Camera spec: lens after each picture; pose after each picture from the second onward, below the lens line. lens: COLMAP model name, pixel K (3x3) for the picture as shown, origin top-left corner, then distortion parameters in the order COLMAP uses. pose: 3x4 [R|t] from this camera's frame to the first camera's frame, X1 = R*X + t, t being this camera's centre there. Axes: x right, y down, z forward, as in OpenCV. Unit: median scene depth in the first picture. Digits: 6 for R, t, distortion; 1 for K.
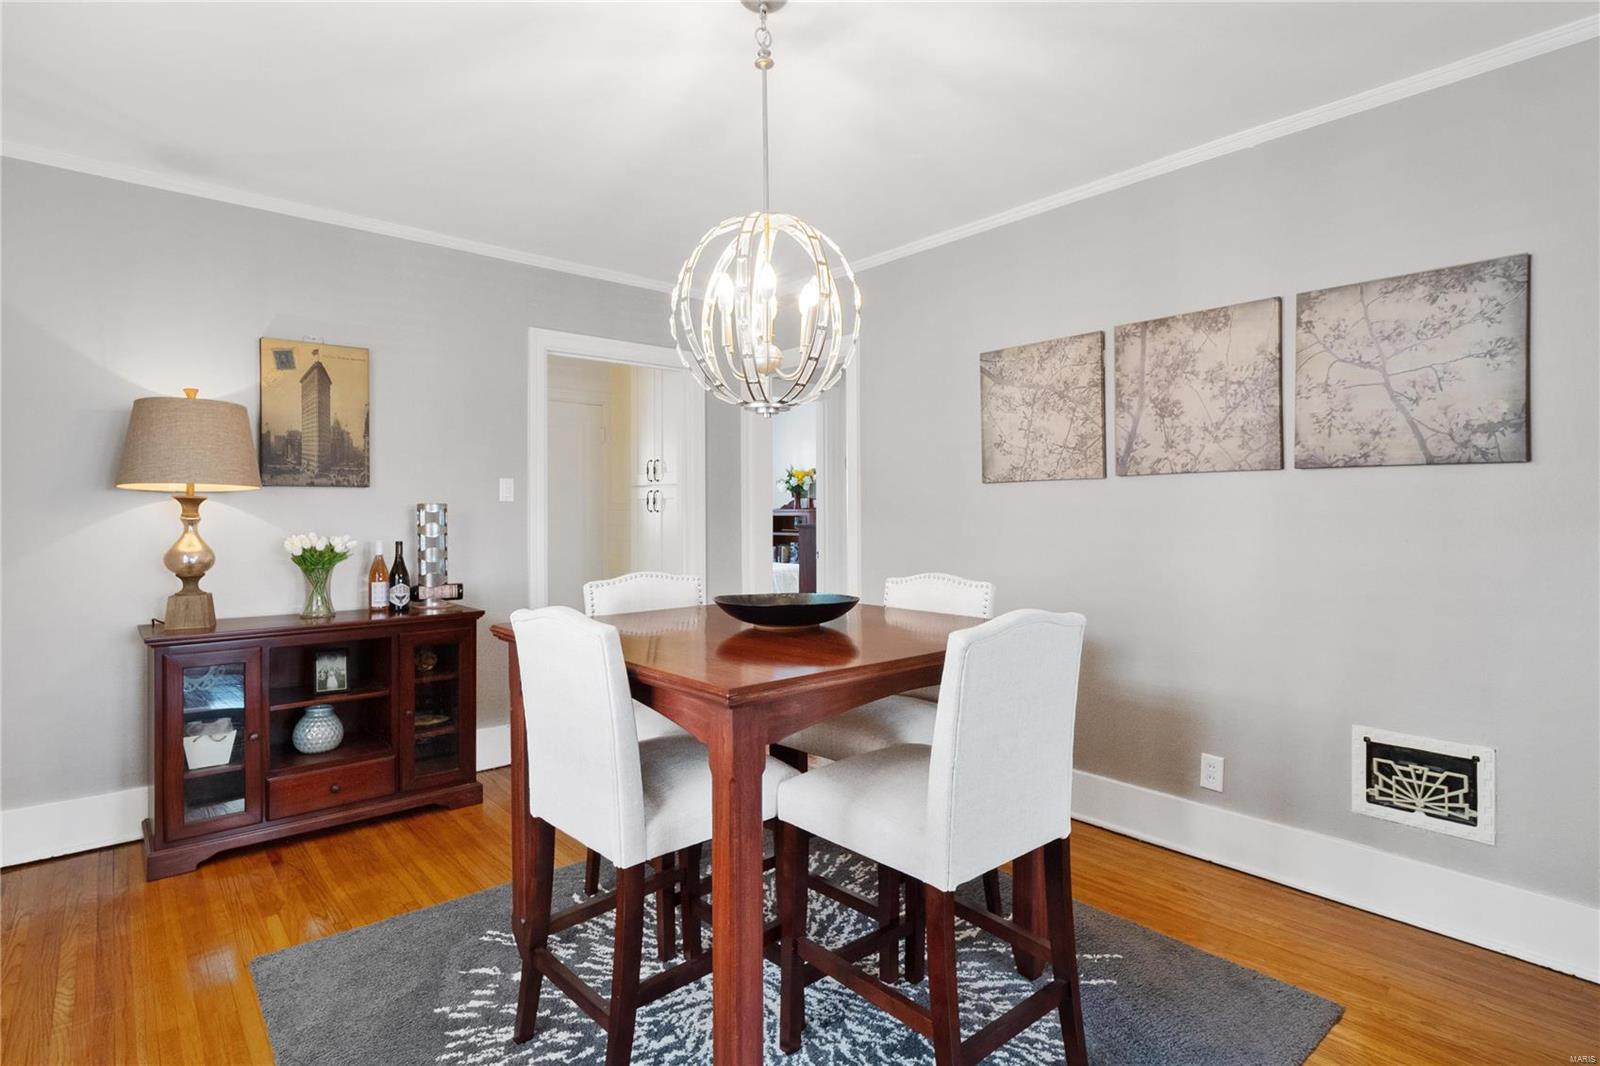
lens RADIAL K [[811.4, 0, 790.3], [0, 811.4, 518.5], [0, 0, 1]] dist [0.005432, -0.009199]
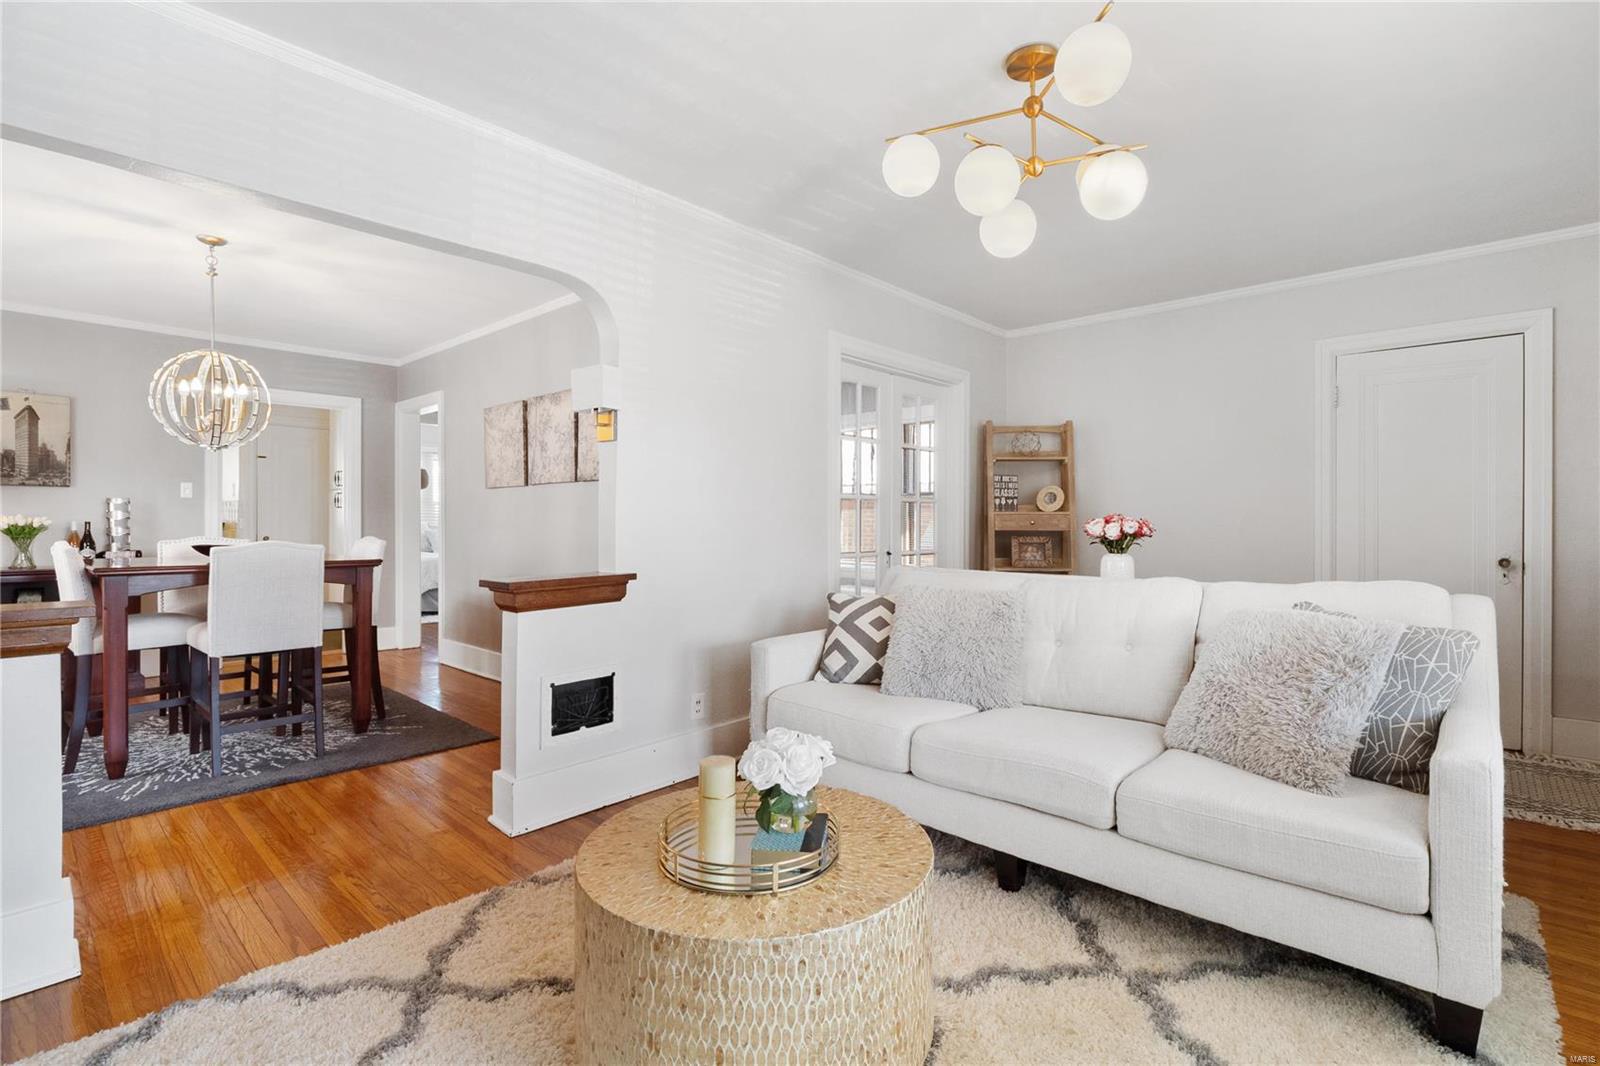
lens RADIAL K [[757.9, 0, 797.8], [0, 757.9, 533.5], [0, 0, 1]] dist [-0.010342, -0.000480]
pose [[0.991755, 0.004449, 0.128074, 0.697470], [-0.005790, 0.999932, 0.010100, 0.028723], [-0.128020, -0.010759, 0.991713, -0.611773]]
